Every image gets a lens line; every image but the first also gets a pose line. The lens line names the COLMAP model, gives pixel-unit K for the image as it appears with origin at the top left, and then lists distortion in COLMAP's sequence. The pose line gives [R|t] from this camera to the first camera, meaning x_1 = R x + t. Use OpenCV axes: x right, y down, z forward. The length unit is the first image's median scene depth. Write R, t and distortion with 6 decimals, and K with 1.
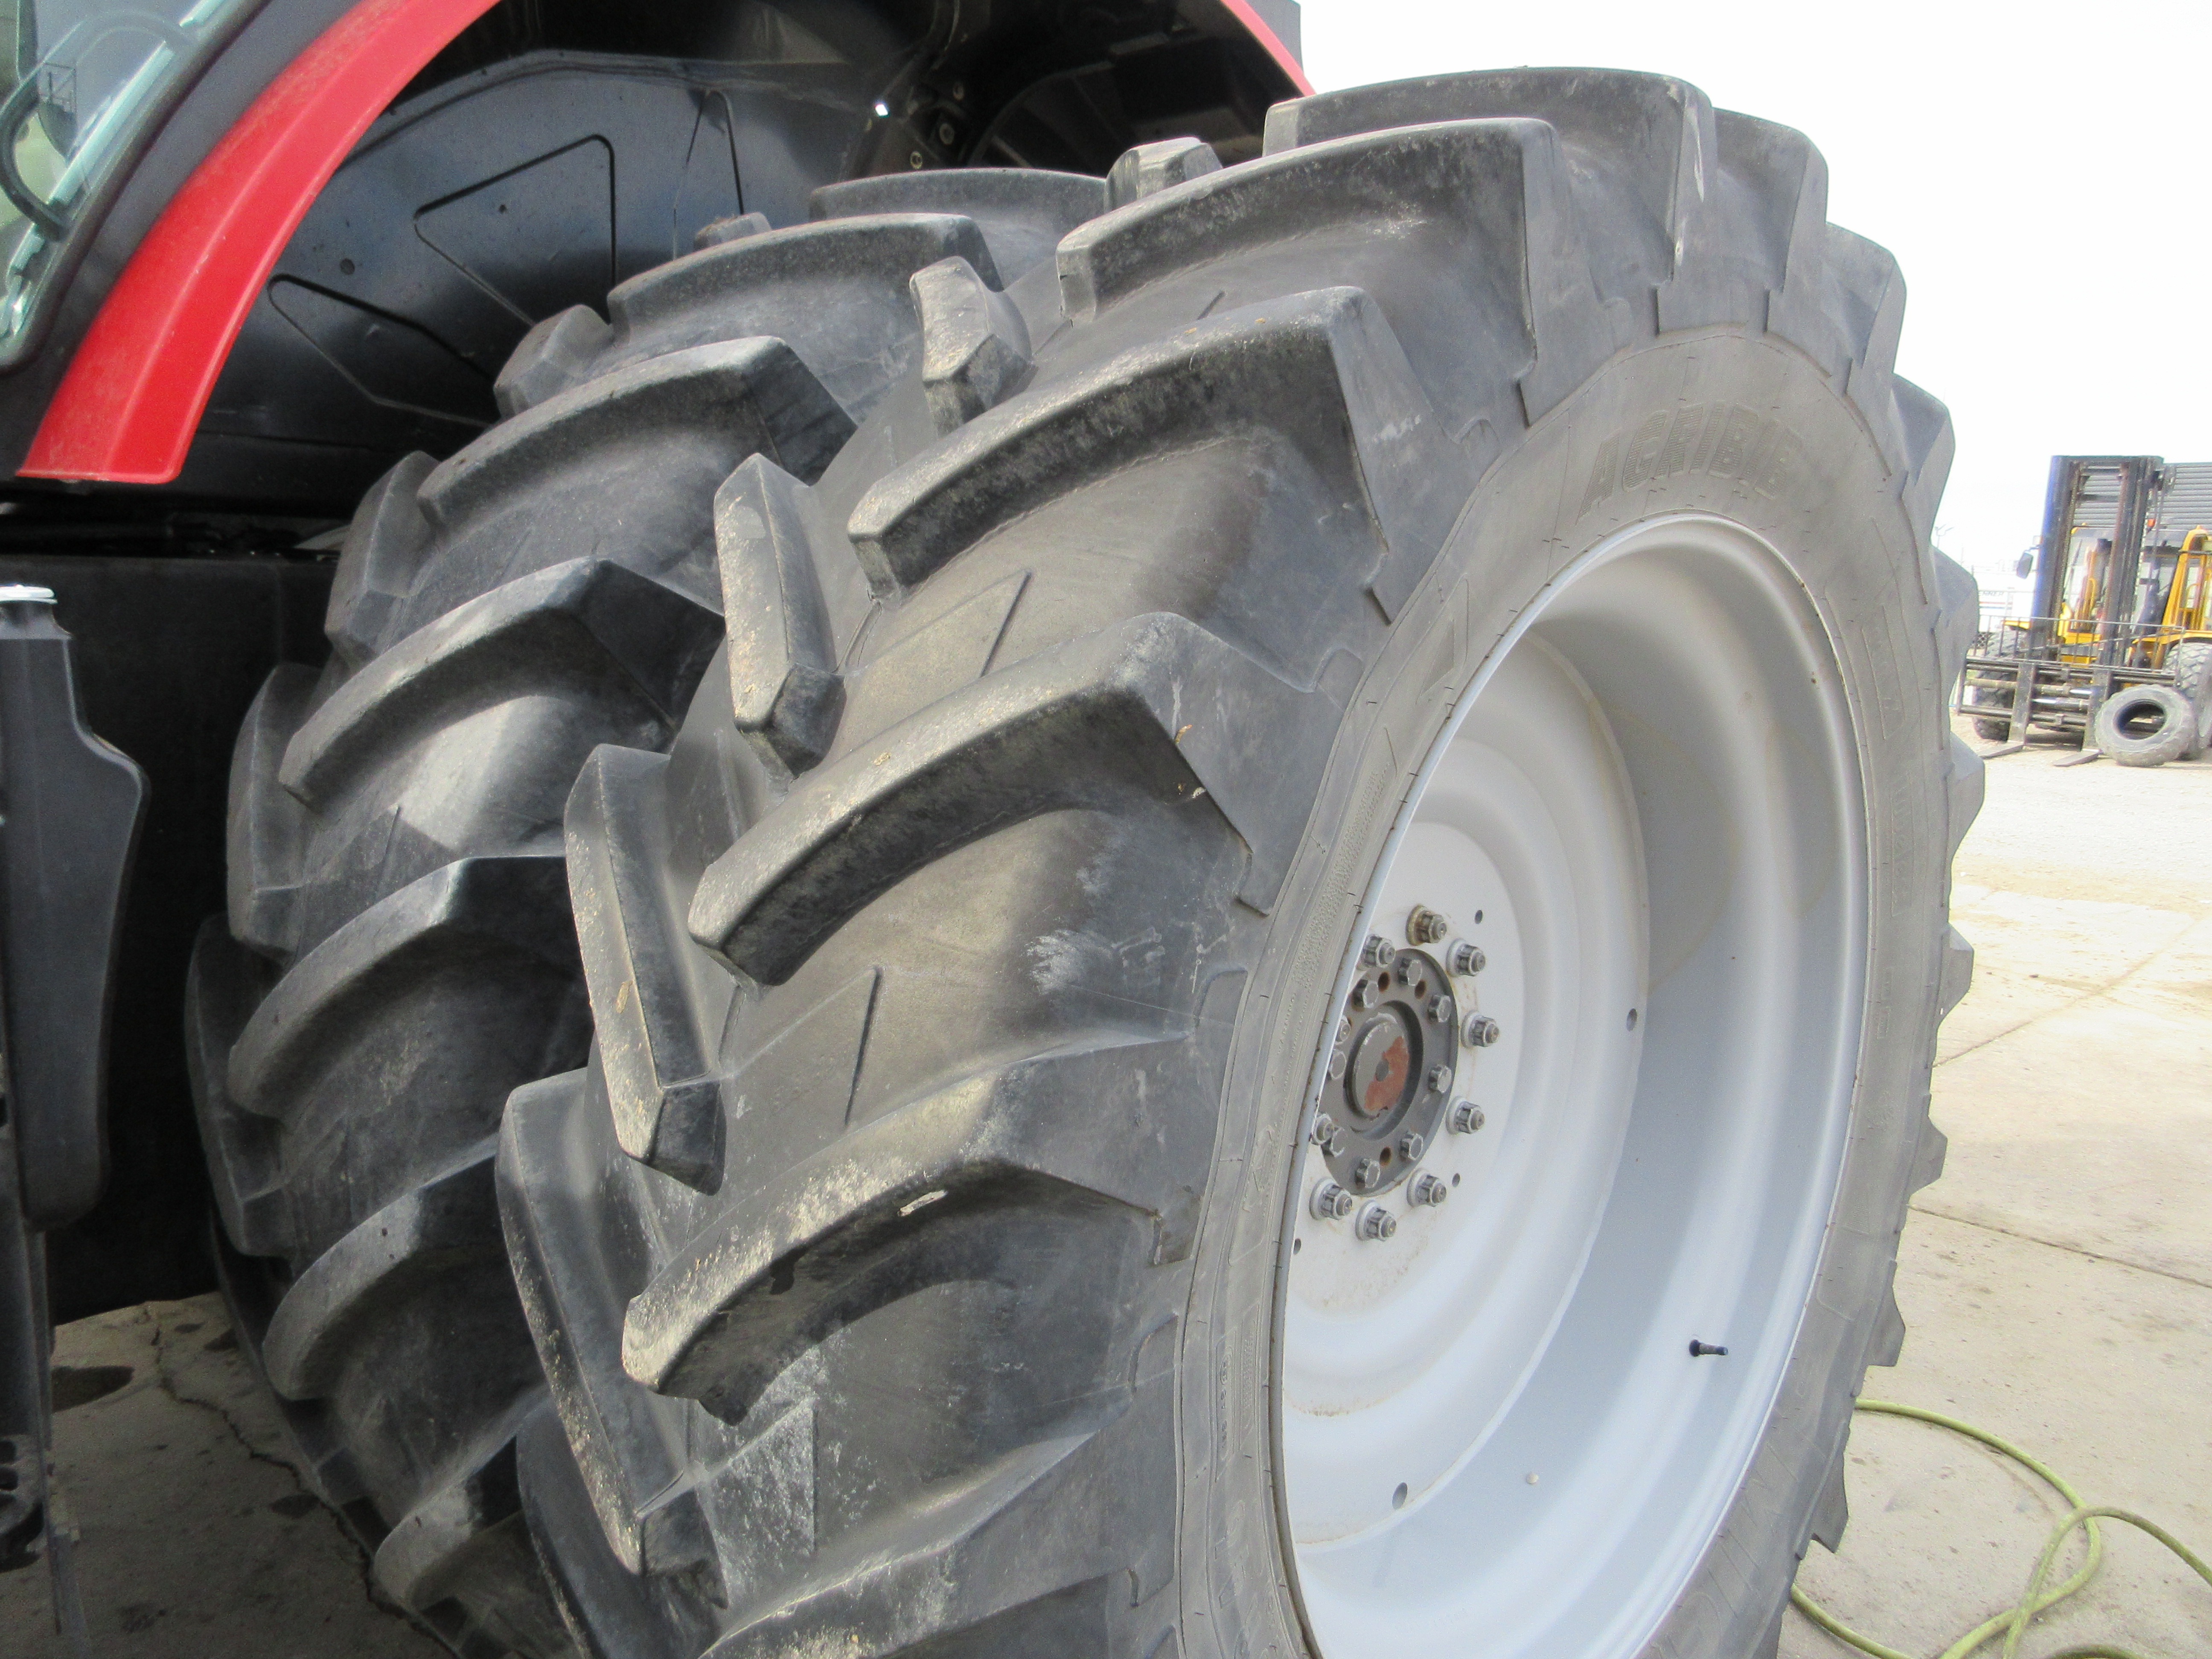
lens RADIAL K [[1647.2, 0, 1116.6], [0, 1647.2, 853.1], [0, 0, 1]] dist [-0.010268, -0.005063]
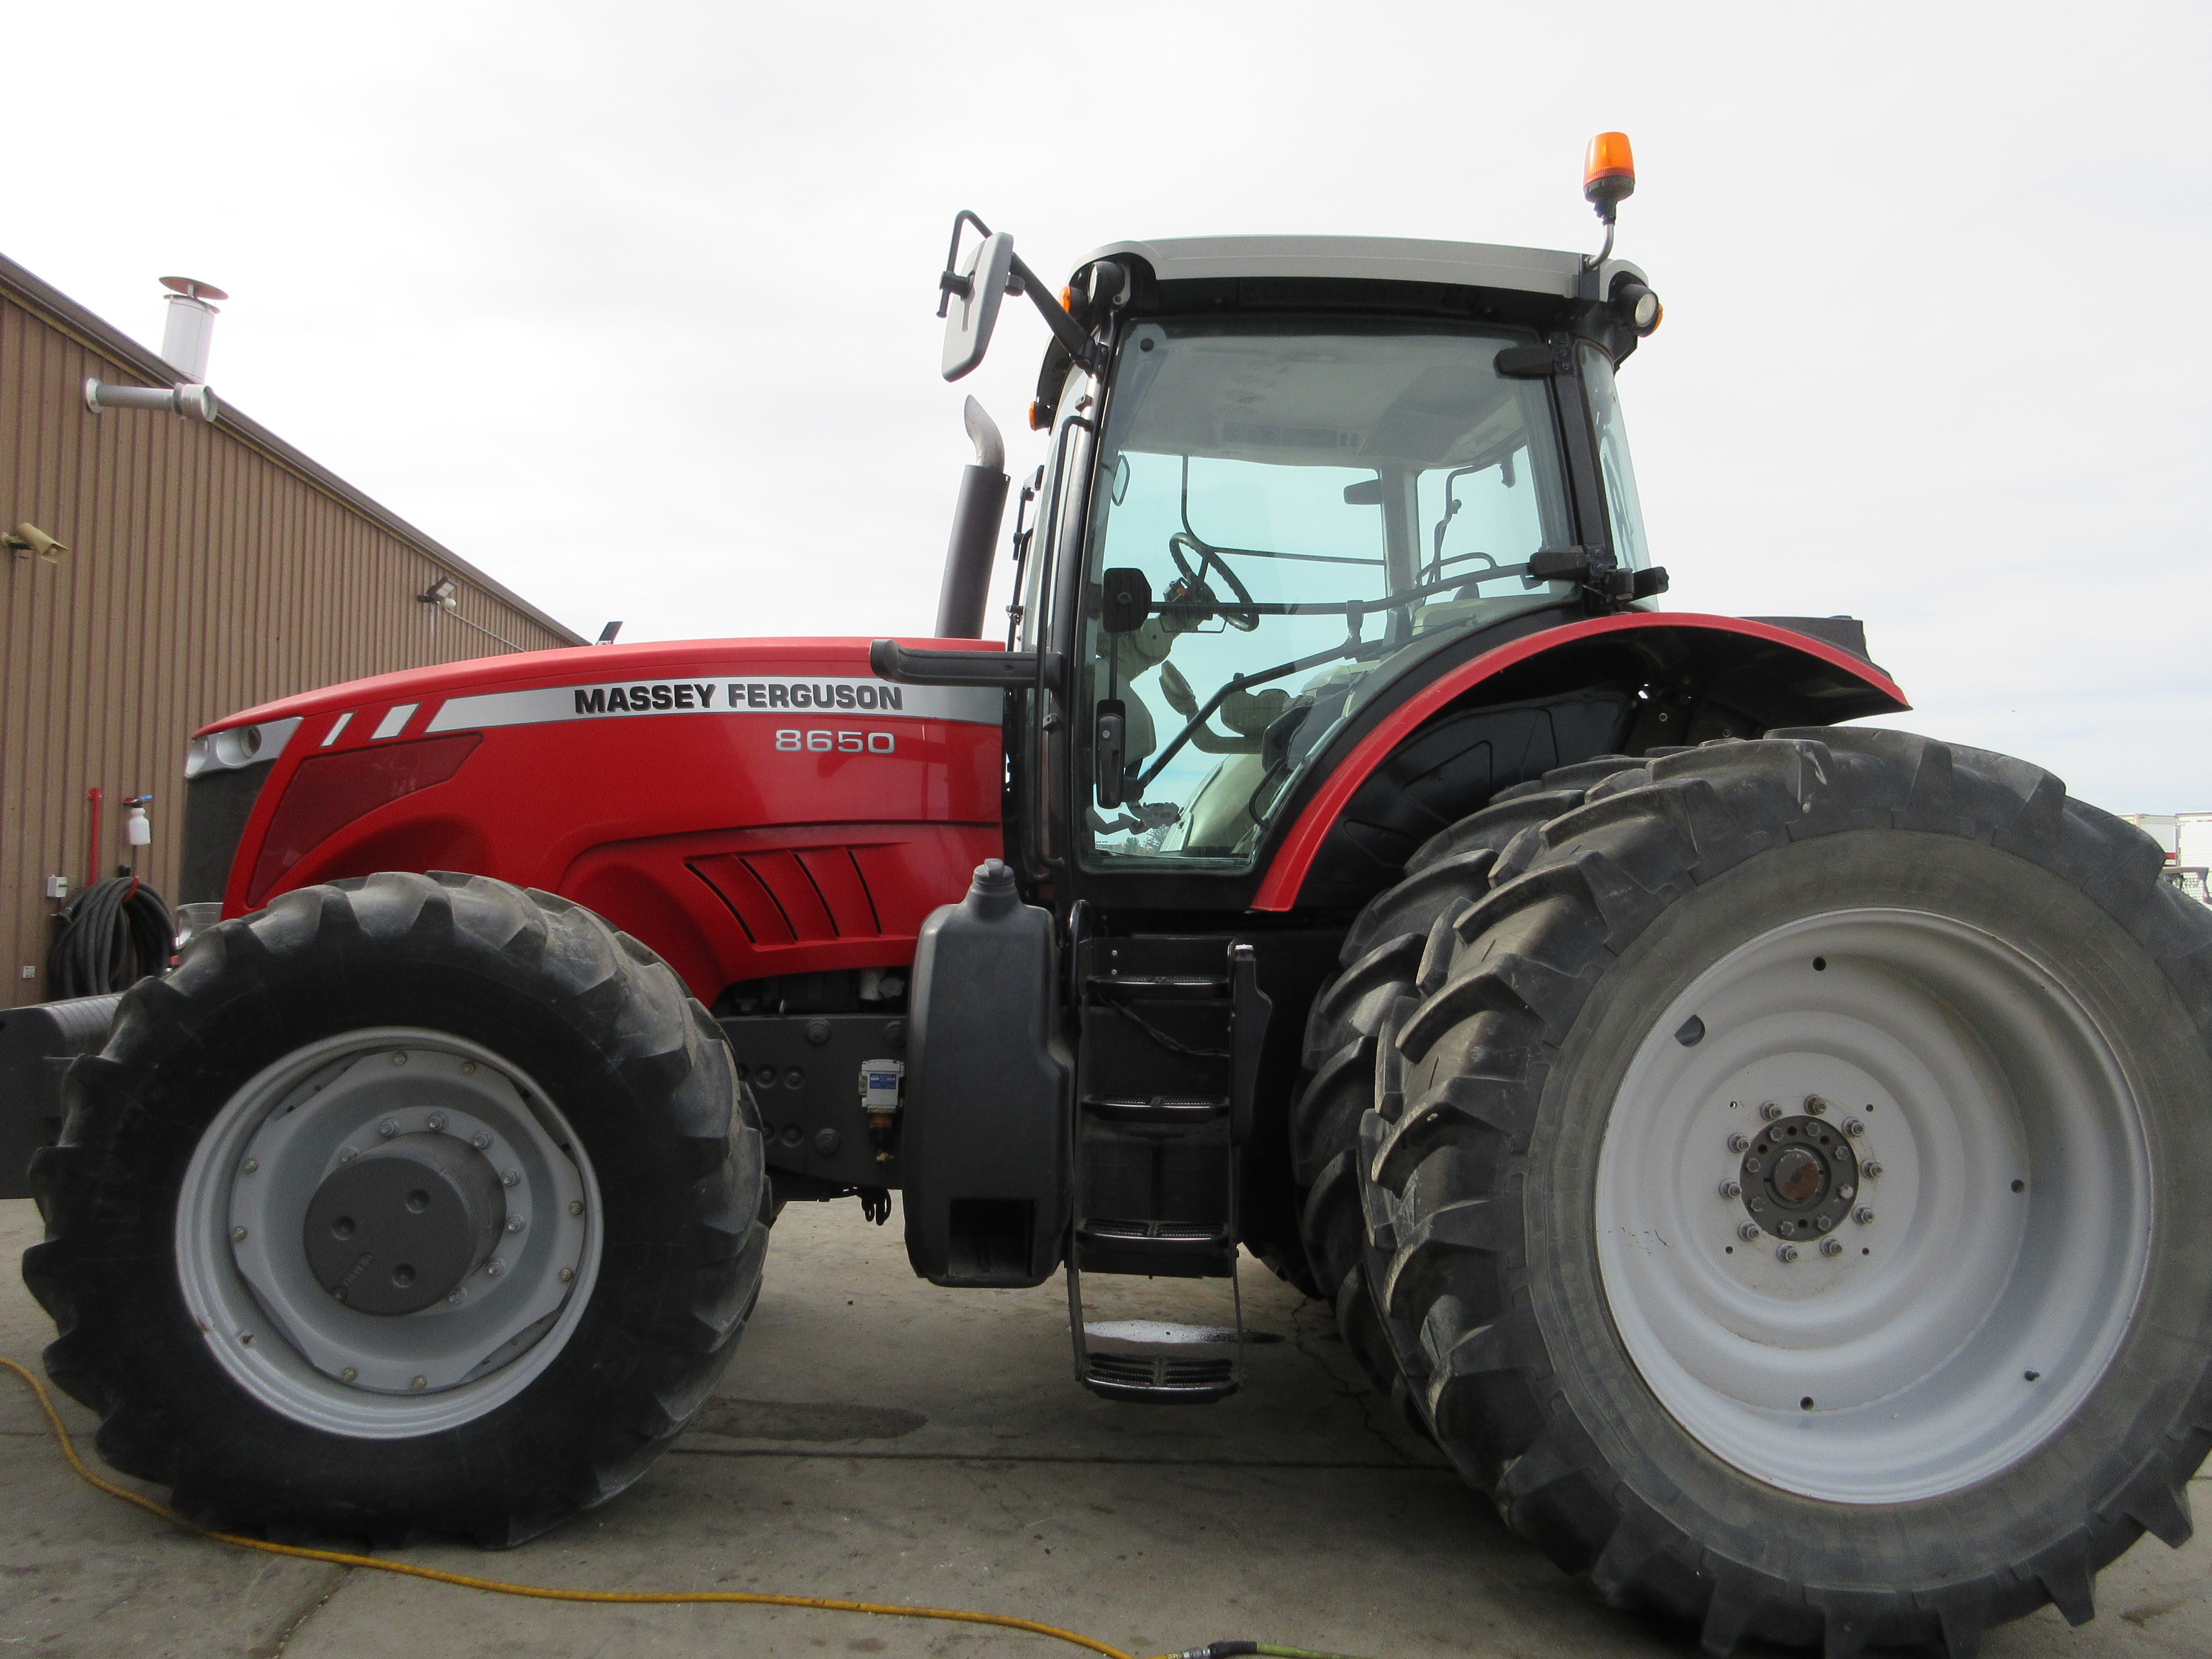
lens RADIAL K [[1638.5, 0, 1105.2], [0, 1638.5, 846.2], [0, 0, 1]] dist [-0.003691, -0.000007]
pose [[0.759221, -0.044465, -0.649312, 1.104533], [-0.089902, 0.980934, -0.172295, 0.205446], [0.644593, 0.189184, 0.740749, -1.448762]]
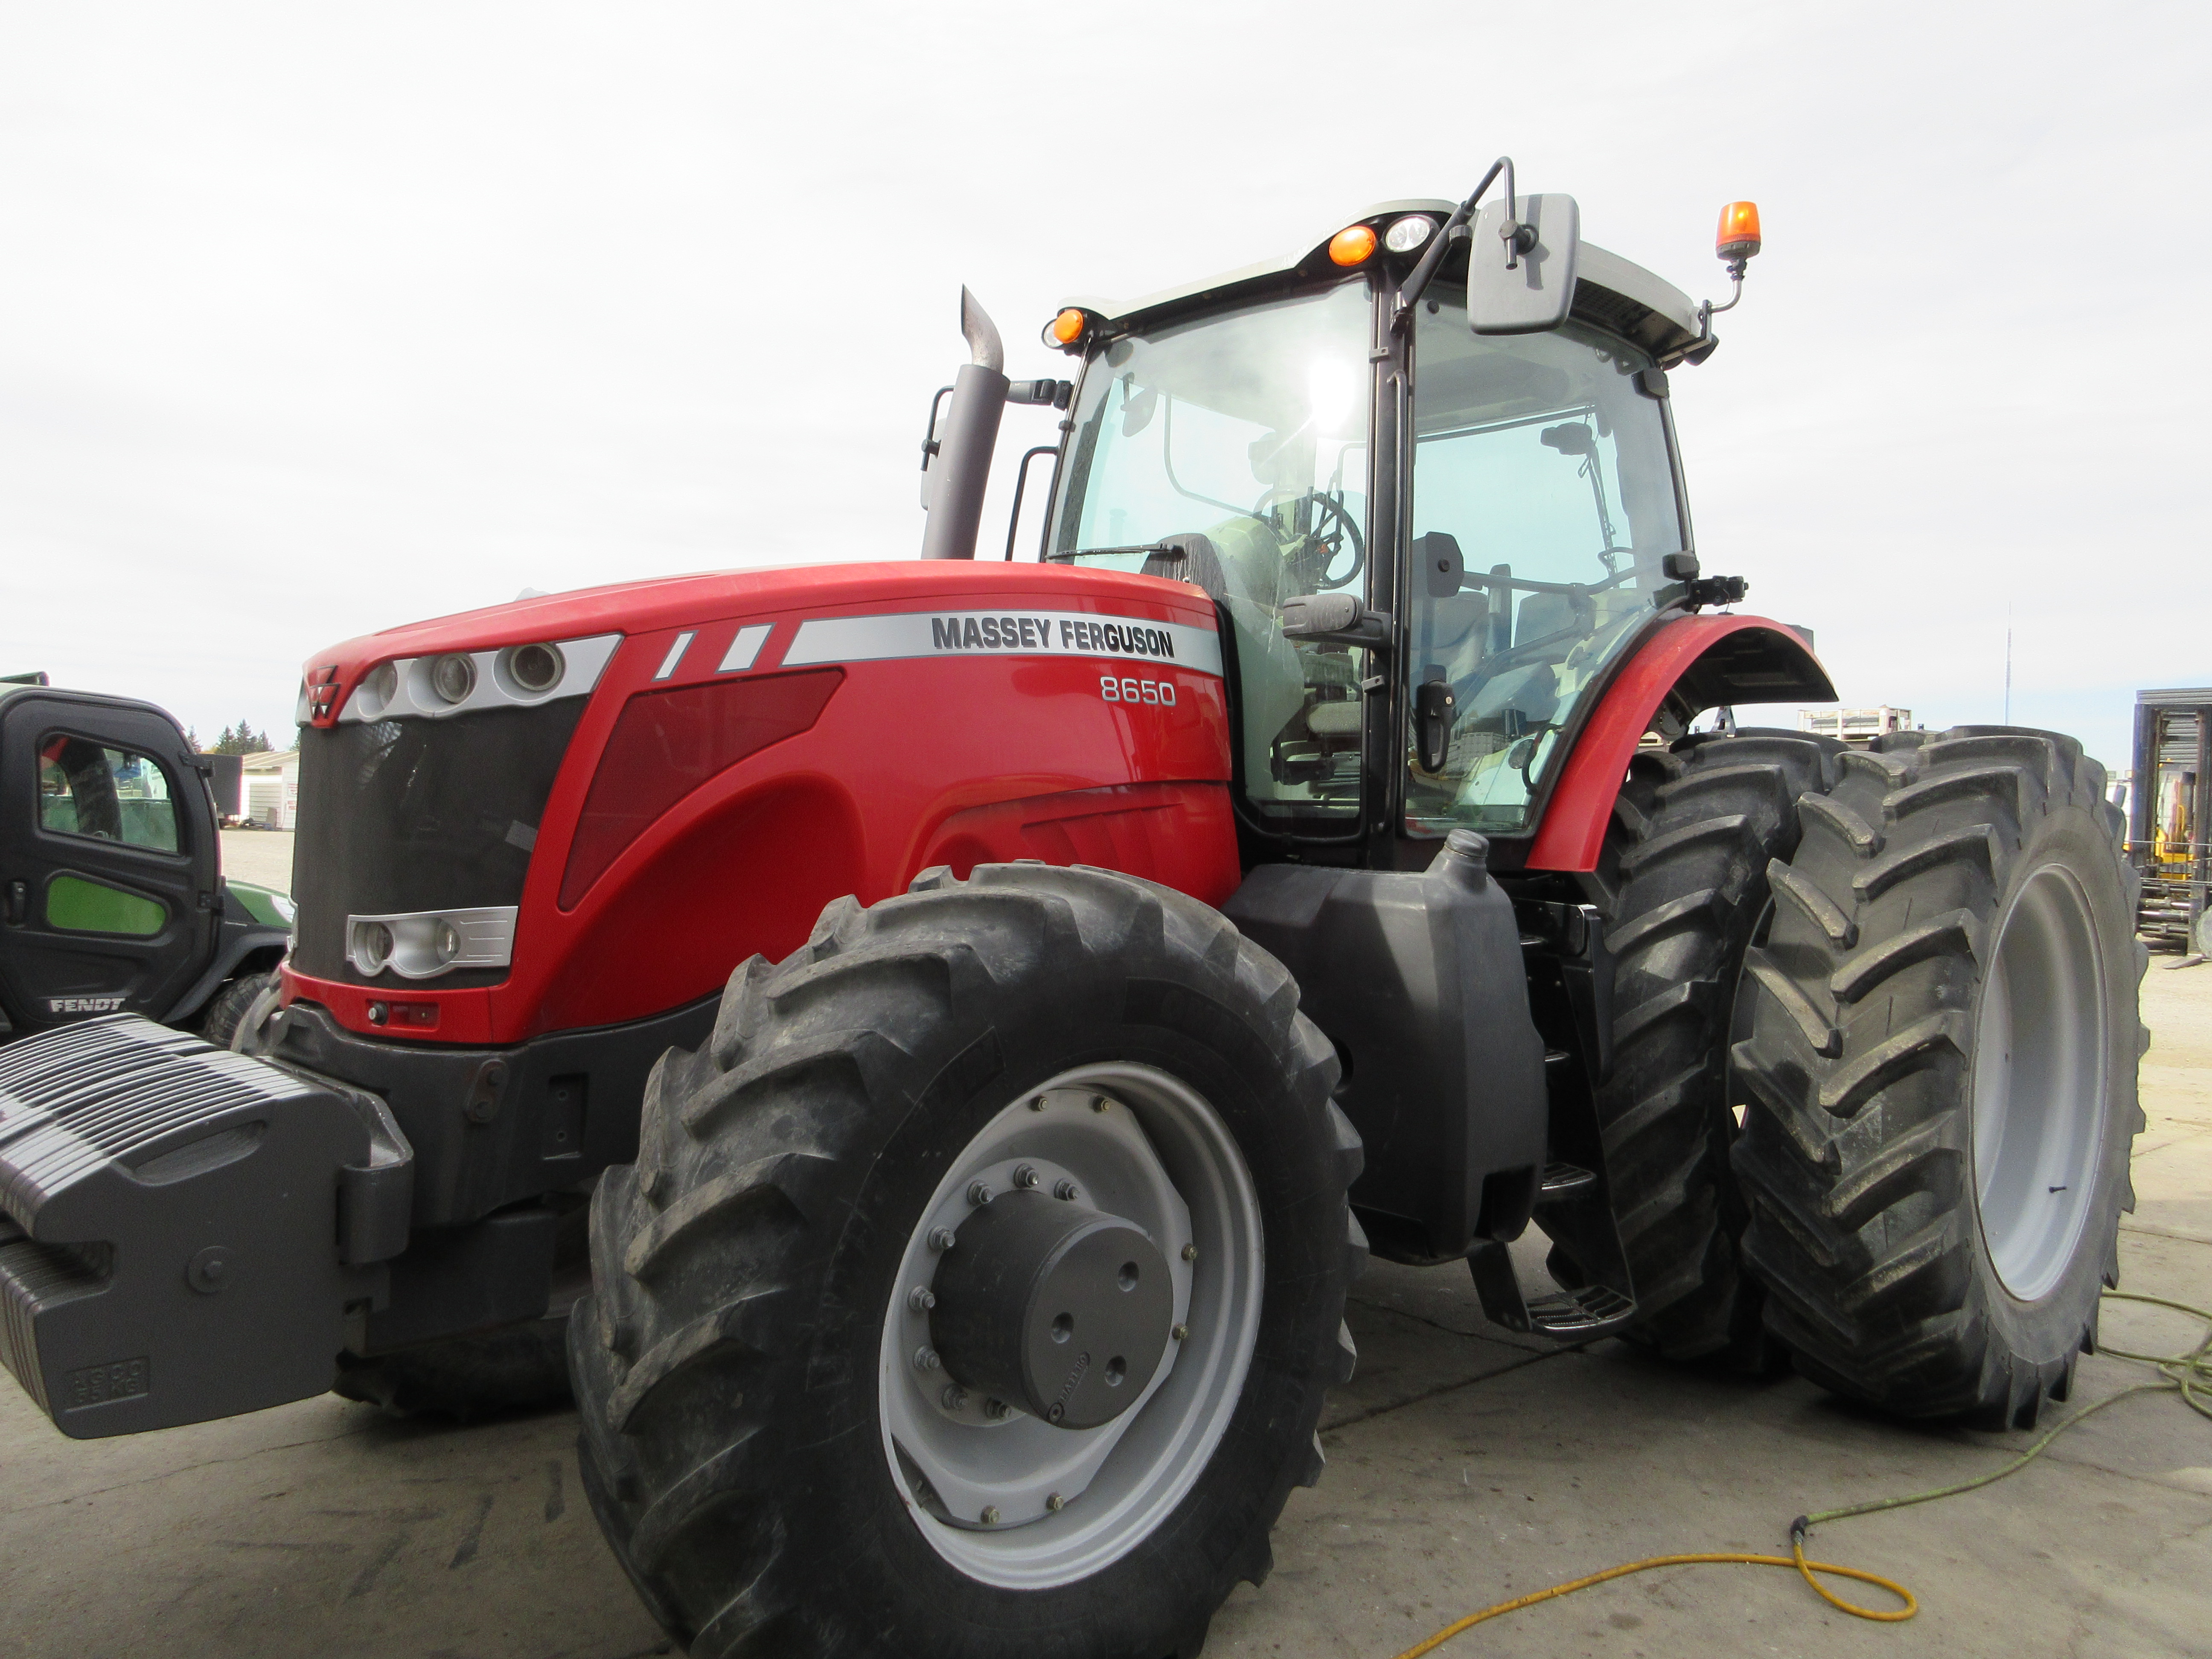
lens RADIAL K [[1617.9, 0, 1116.1], [0, 1617.9, 850.3], [0, 0, 1]] dist [-0.013463, -0.003160]
pose [[0.998140, -0.028263, -0.054017, -1.303435], [0.020694, 0.990510, -0.135876, 0.152065], [0.057345, 0.134506, 0.989252, -2.208286]]
